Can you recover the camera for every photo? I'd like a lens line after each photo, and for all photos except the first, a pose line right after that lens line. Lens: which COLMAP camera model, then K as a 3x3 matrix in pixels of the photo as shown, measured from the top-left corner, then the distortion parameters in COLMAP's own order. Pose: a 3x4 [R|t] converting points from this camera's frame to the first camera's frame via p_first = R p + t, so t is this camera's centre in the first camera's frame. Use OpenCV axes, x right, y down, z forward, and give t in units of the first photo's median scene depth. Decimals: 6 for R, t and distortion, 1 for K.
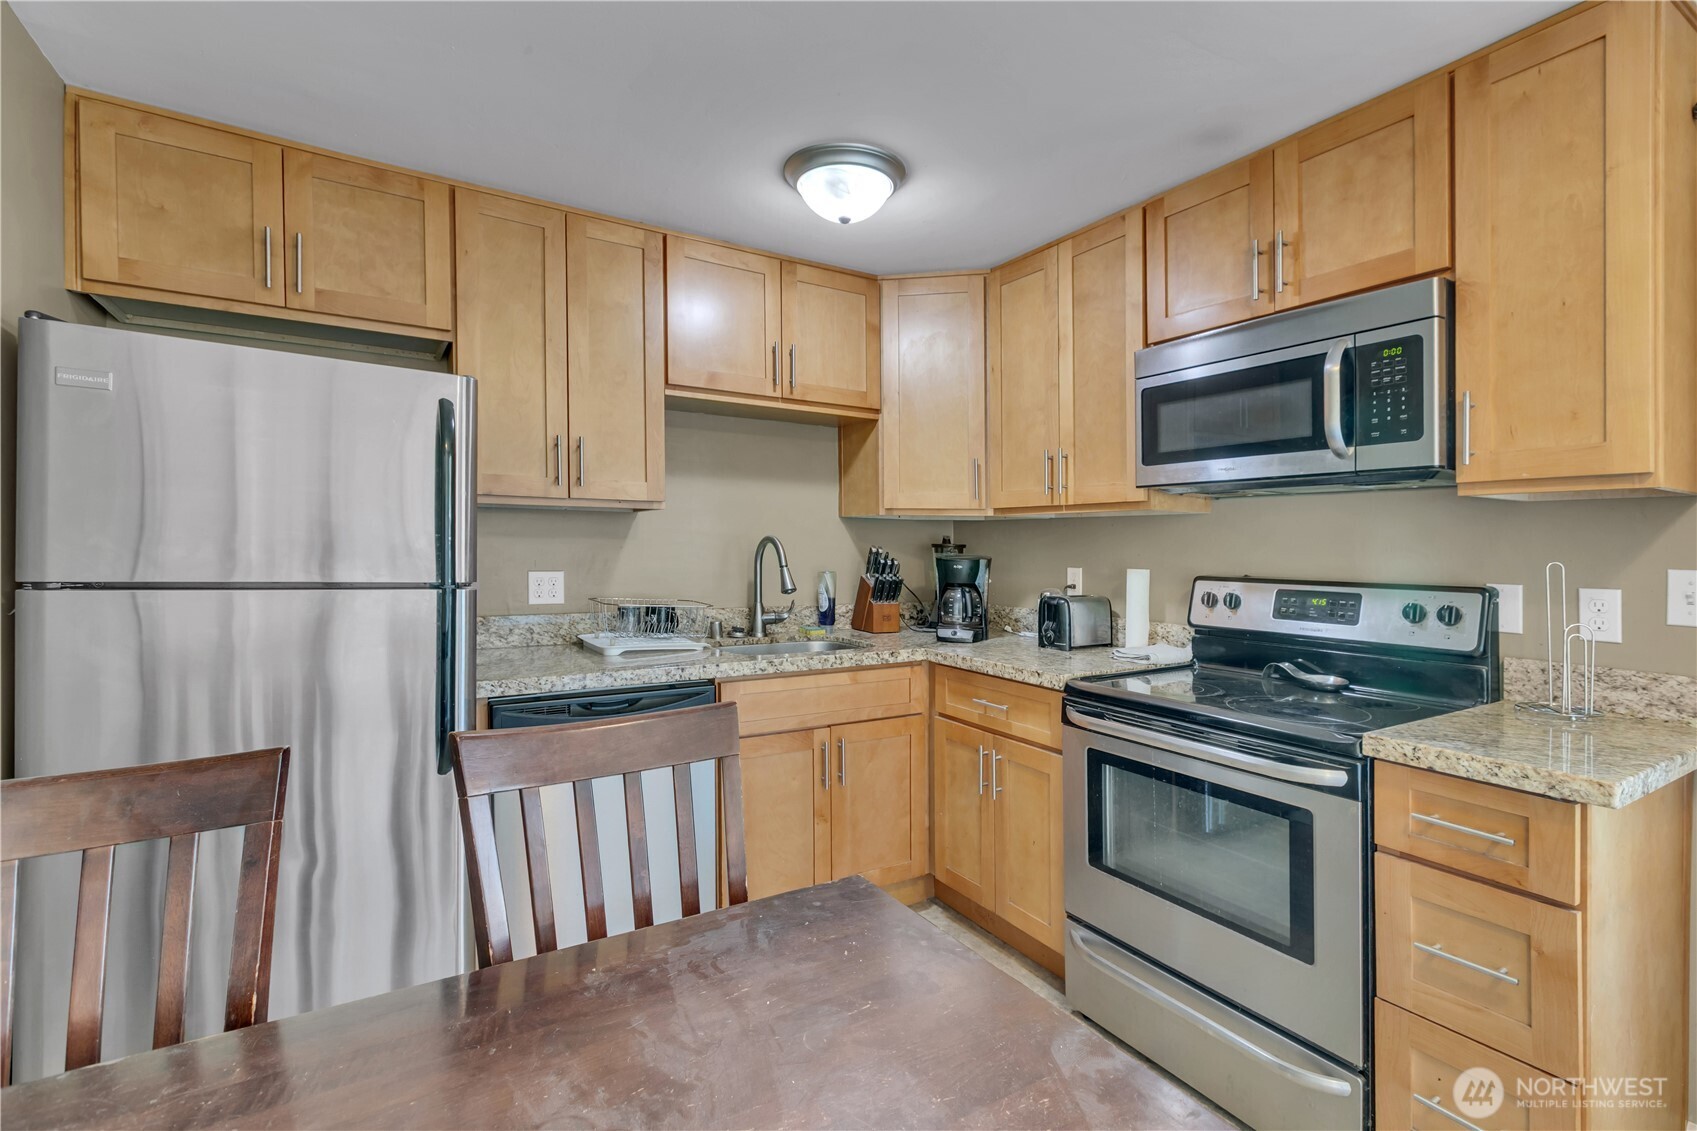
lens RADIAL K [[774.2, 0, 855.5], [0, 774.2, 526.6], [0, 0, 1]] dist [-0.000892, 0.000120]
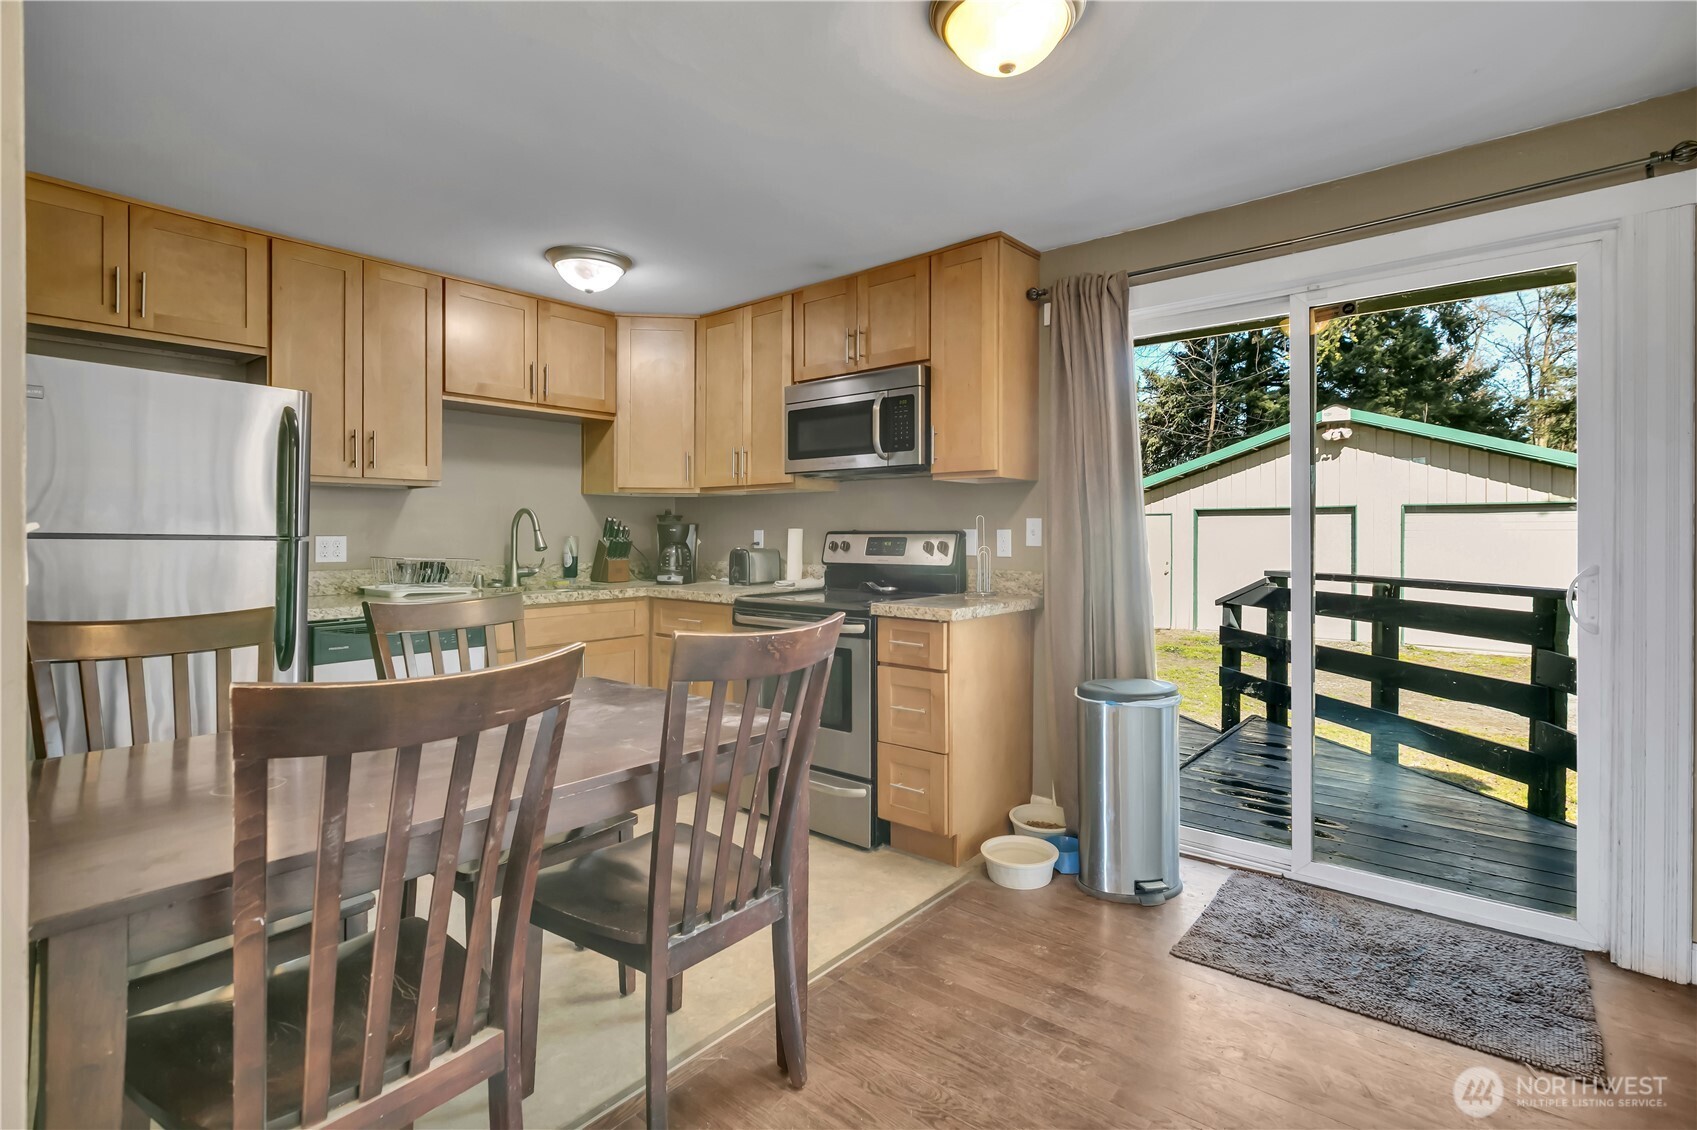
lens RADIAL K [[803.4, 0, 868.3], [0, 803.4, 475.2], [0, 0, 1]] dist [0.001586, 0.000427]
pose [[0.947493, 0.010275, 0.319611, 0.004434], [0.004186, 0.999000, -0.044523, 0.022888], [-0.319749, 0.043523, 0.946502, -0.539875]]
